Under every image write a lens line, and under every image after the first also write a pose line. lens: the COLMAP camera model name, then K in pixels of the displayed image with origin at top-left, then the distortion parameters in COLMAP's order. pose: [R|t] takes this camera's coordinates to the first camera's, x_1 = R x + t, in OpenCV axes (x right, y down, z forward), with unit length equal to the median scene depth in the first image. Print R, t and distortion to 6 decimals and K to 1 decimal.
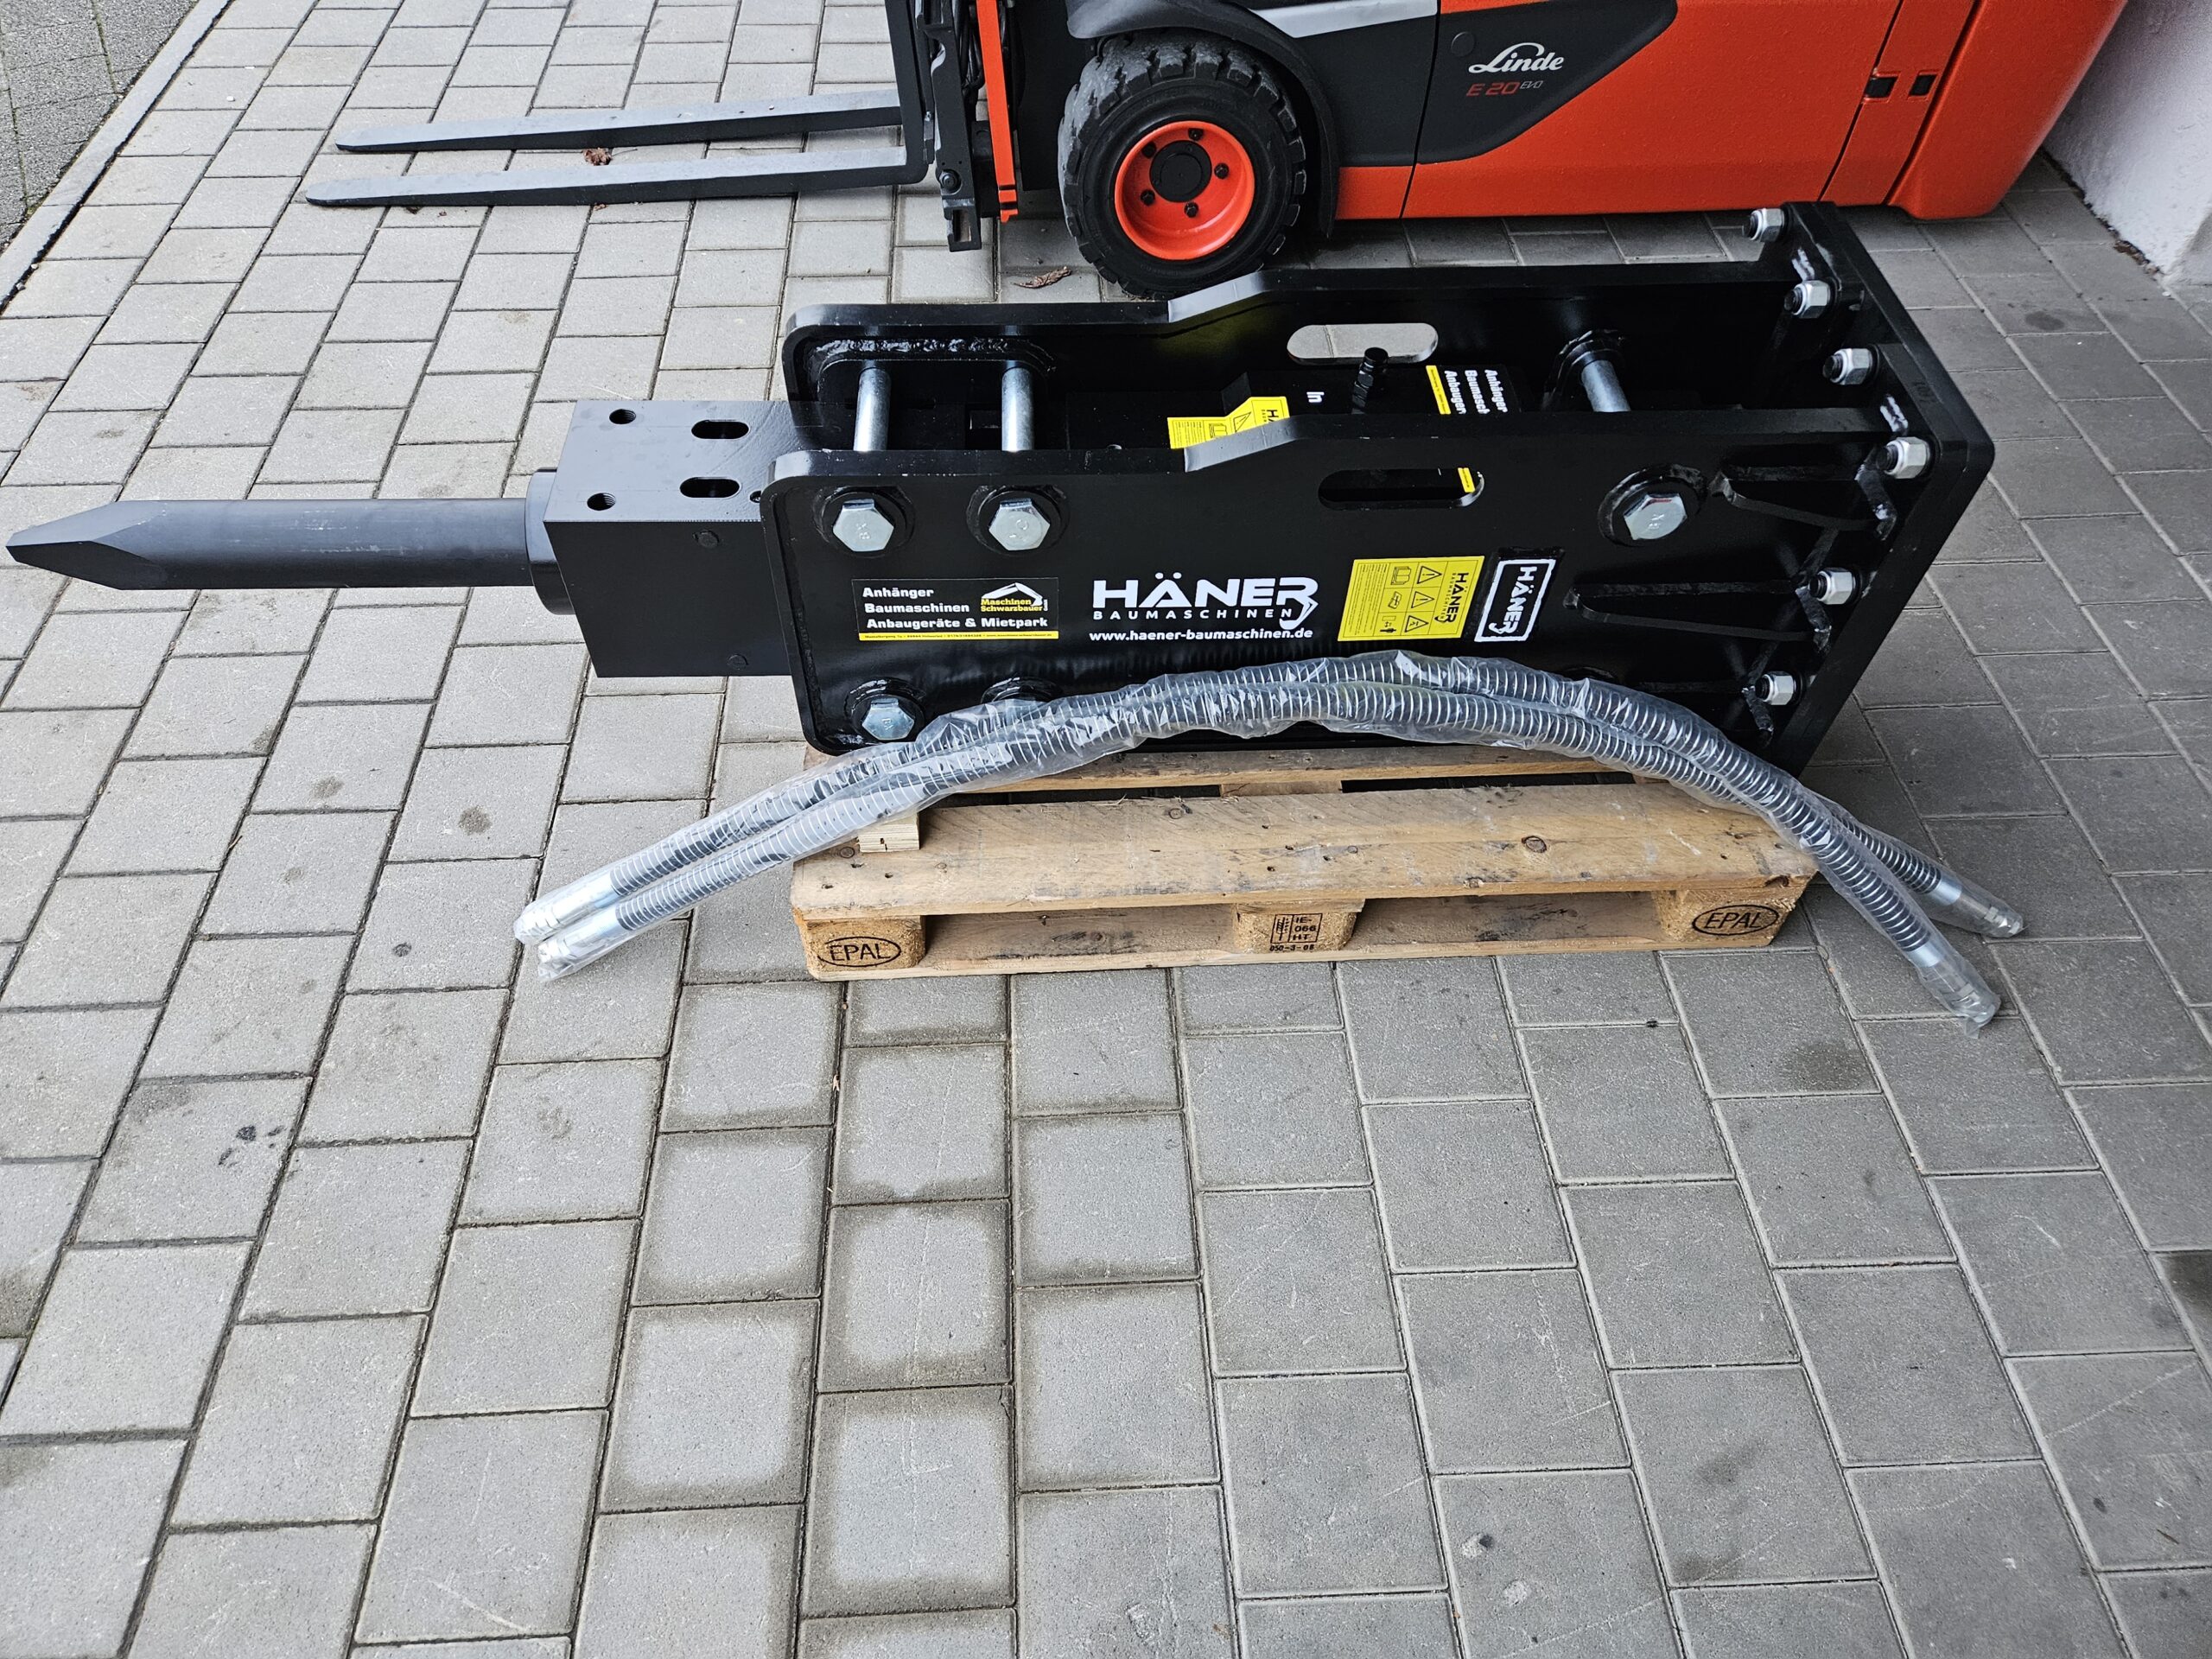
lens RADIAL K [[1467.5, 0, 1078.2], [0, 1467.5, 825.2], [0, 0, 1]] dist [0.102304, -0.113613]
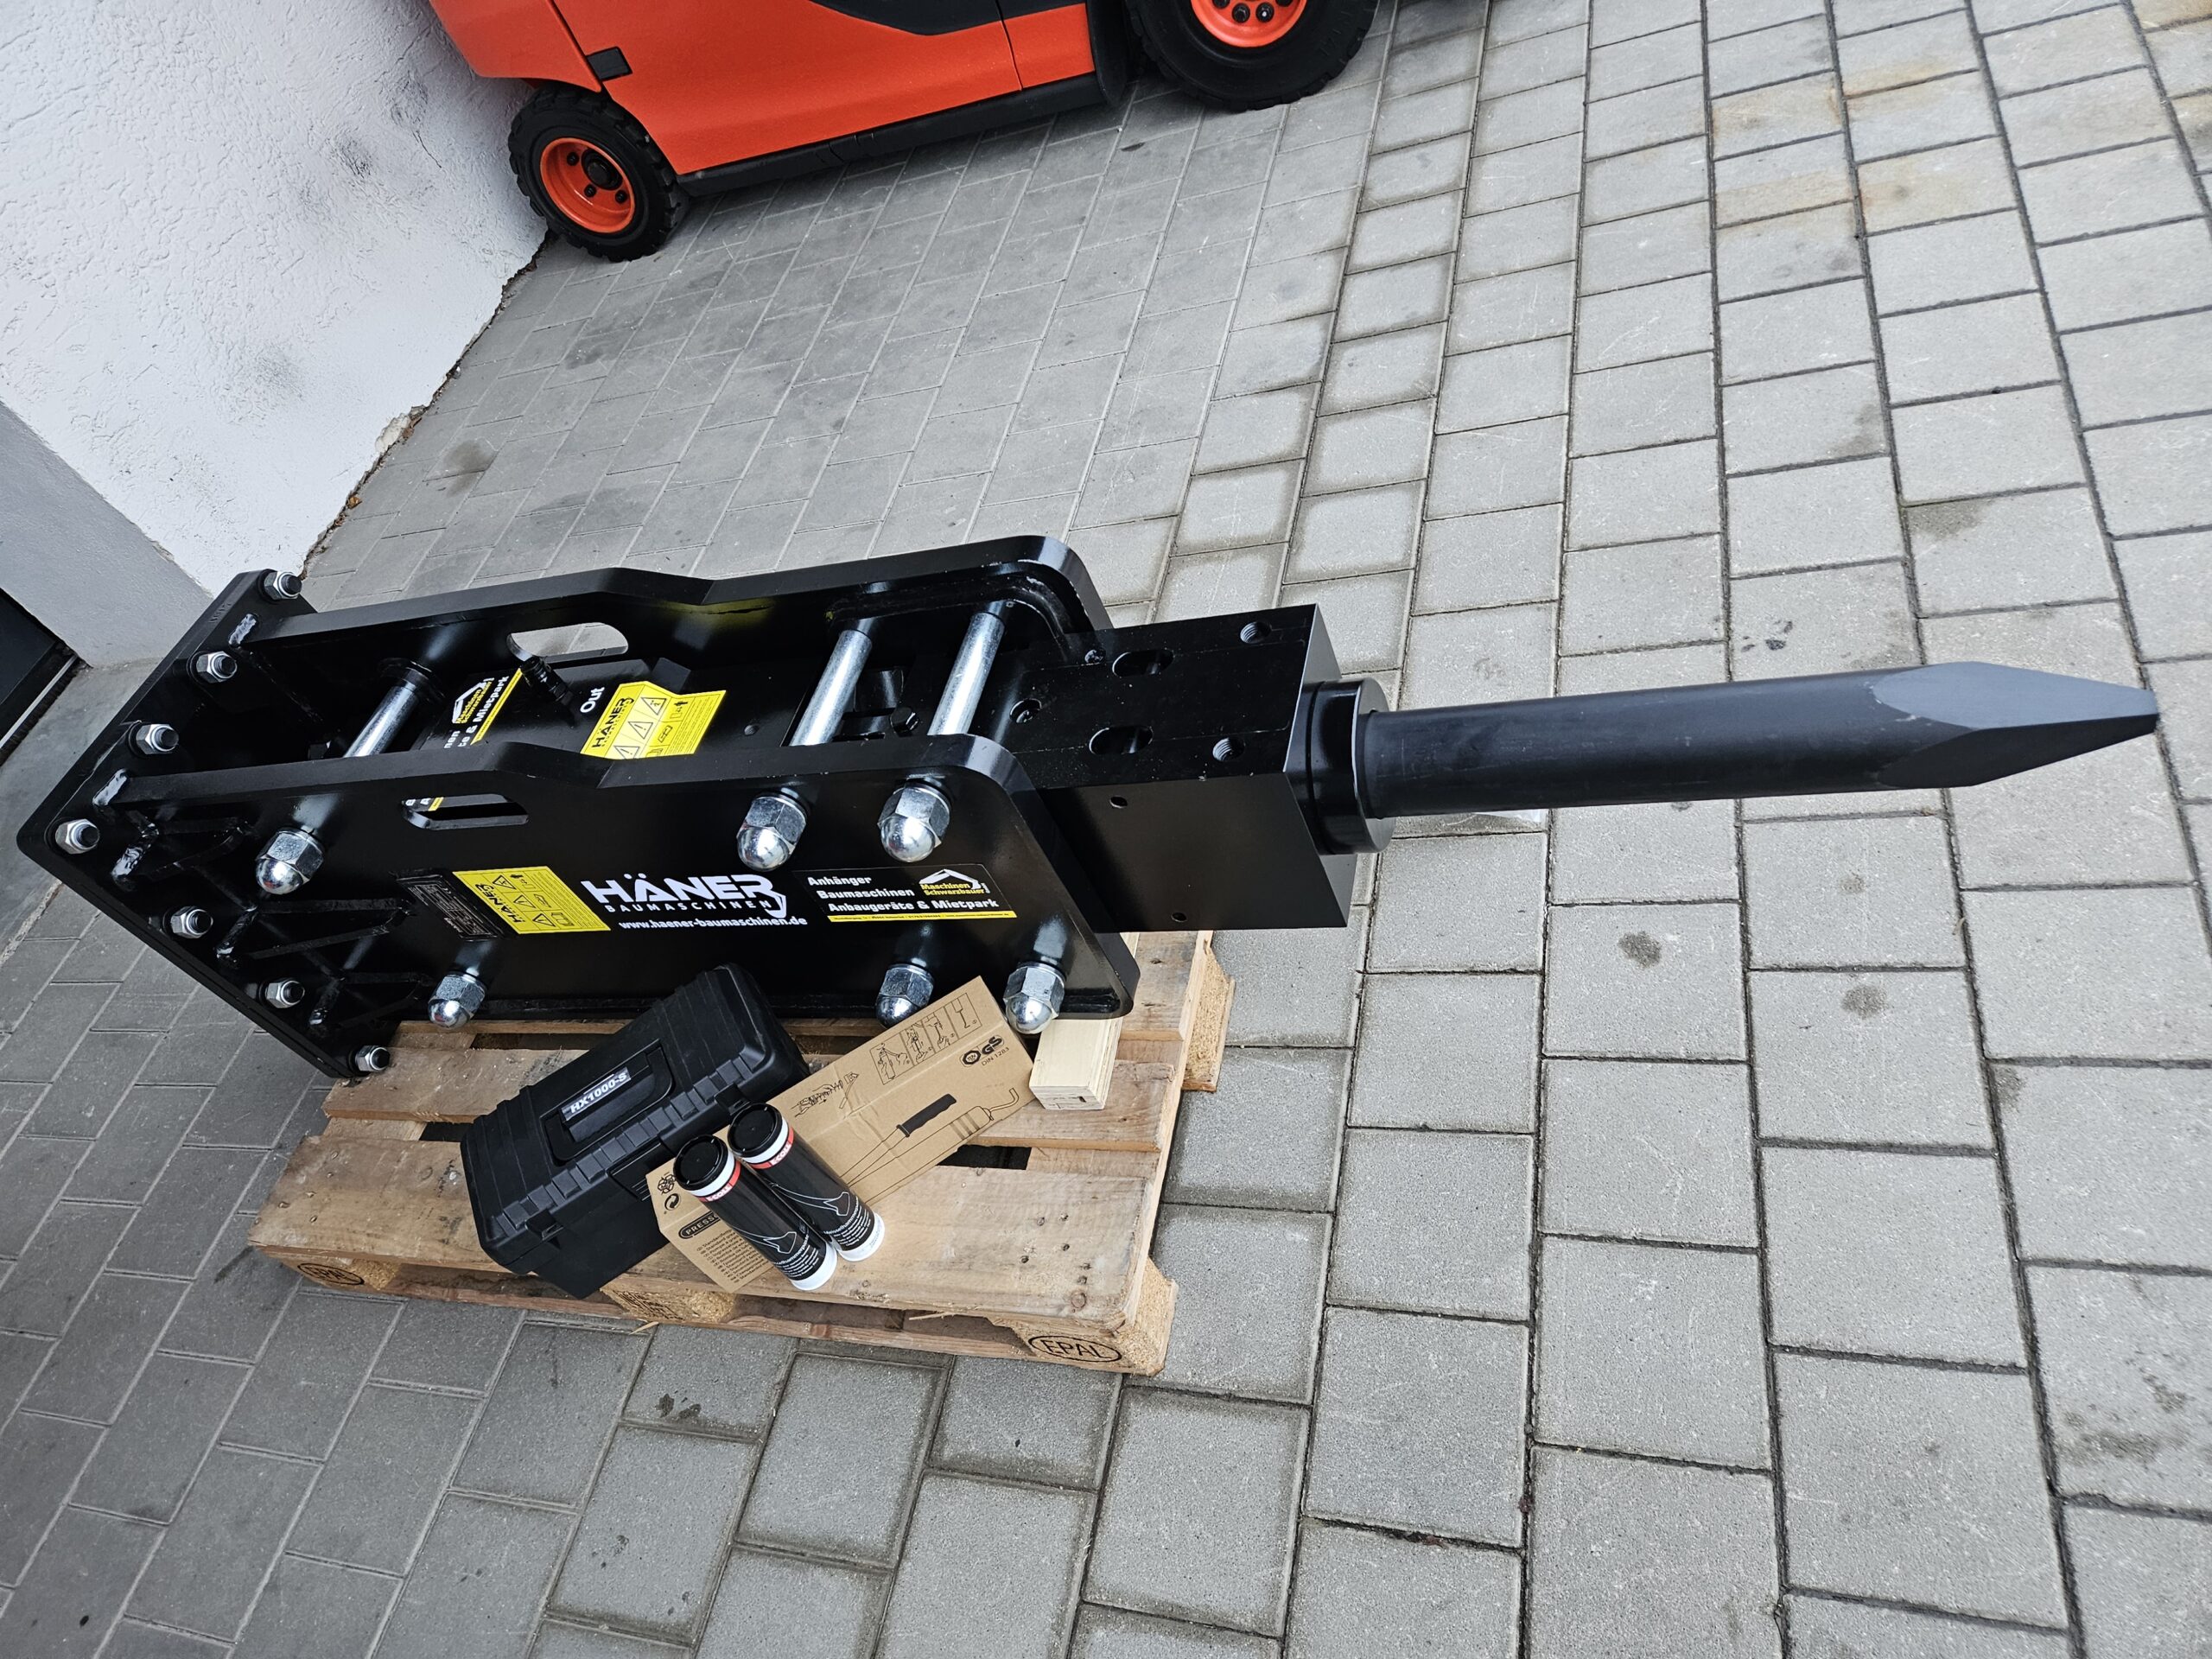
lens RADIAL K [[1469.8, 0, 1081.1], [0, 1469.8, 831.3], [0, 0, 1]] dist [0.078051, -0.065799]
pose [[-0.902753, 0.013286, 0.429953, -0.559297], [0.417661, -0.212109, 0.883498, -0.988407], [0.102936, 0.977156, 0.185933, 0.873684]]
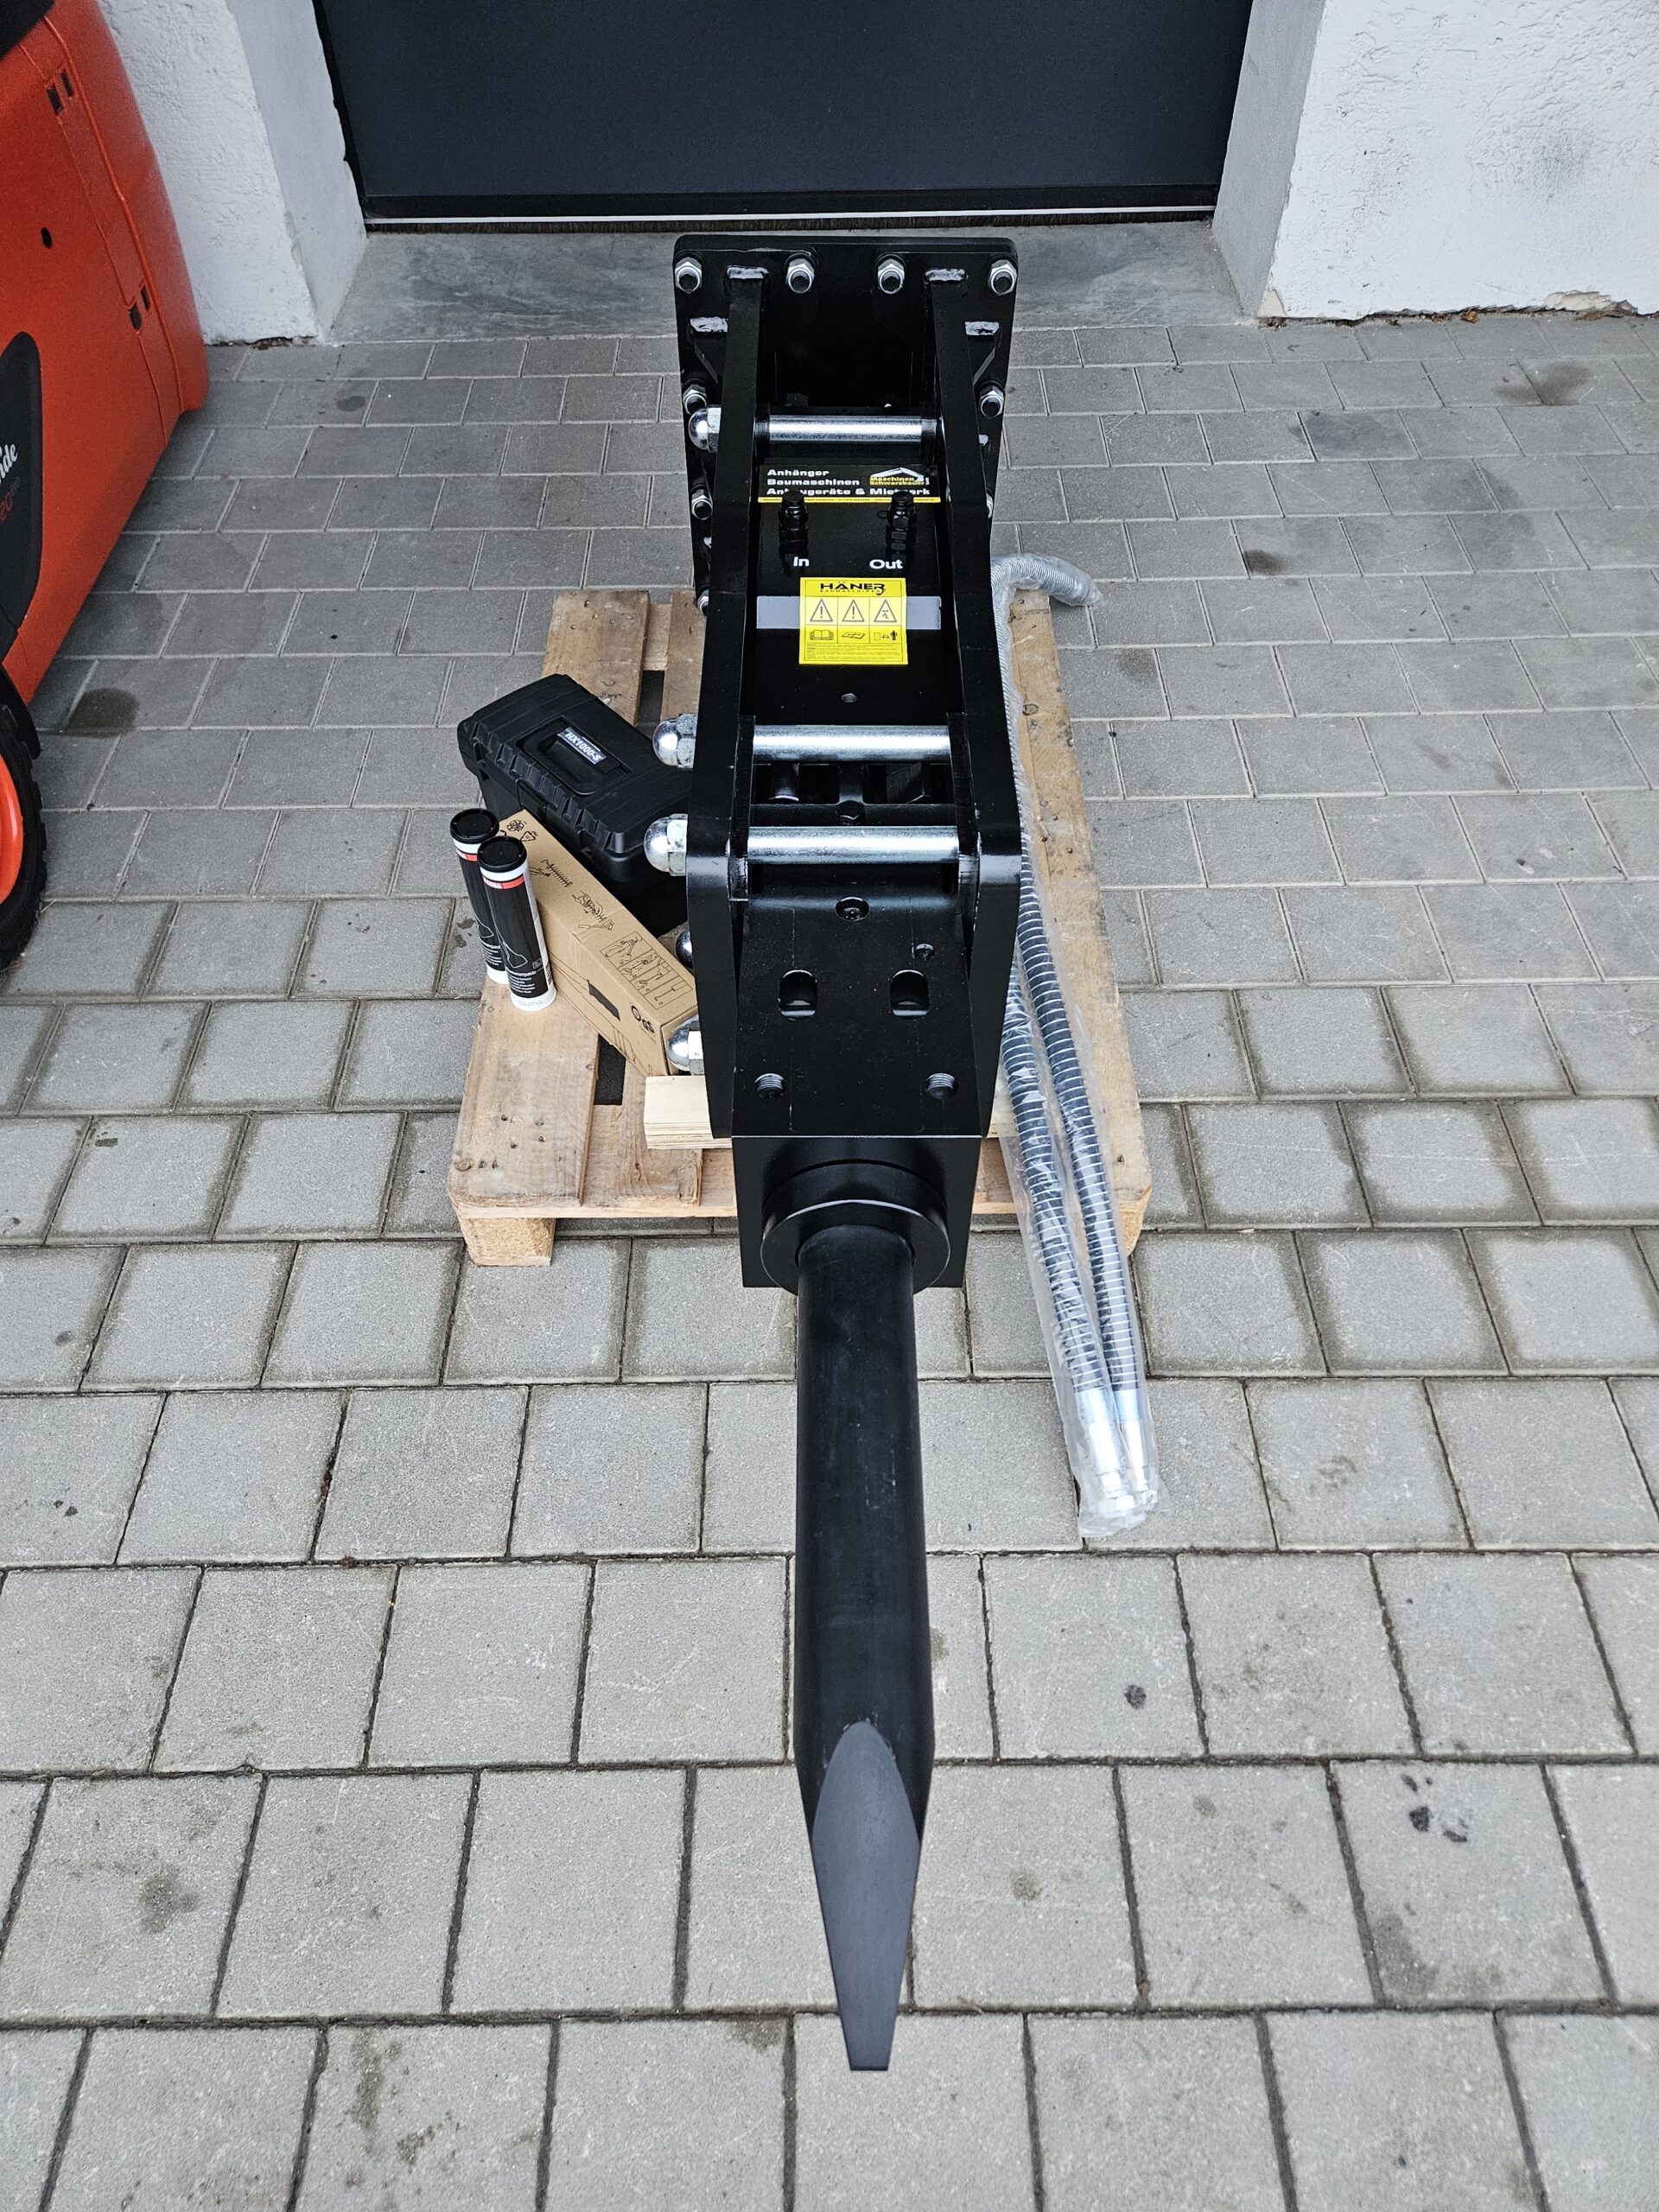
lens RADIAL K [[1471.3, 0, 826.2], [0, 1471.3, 1110.7], [0, 0, 1]] dist [0.084864, -0.076813]
pose [[0.034324, -0.778507, 0.626696, -0.774631], [0.776140, 0.415814, 0.474032, -0.594754], [-0.629626, 0.470134, 0.618503, 0.510582]]
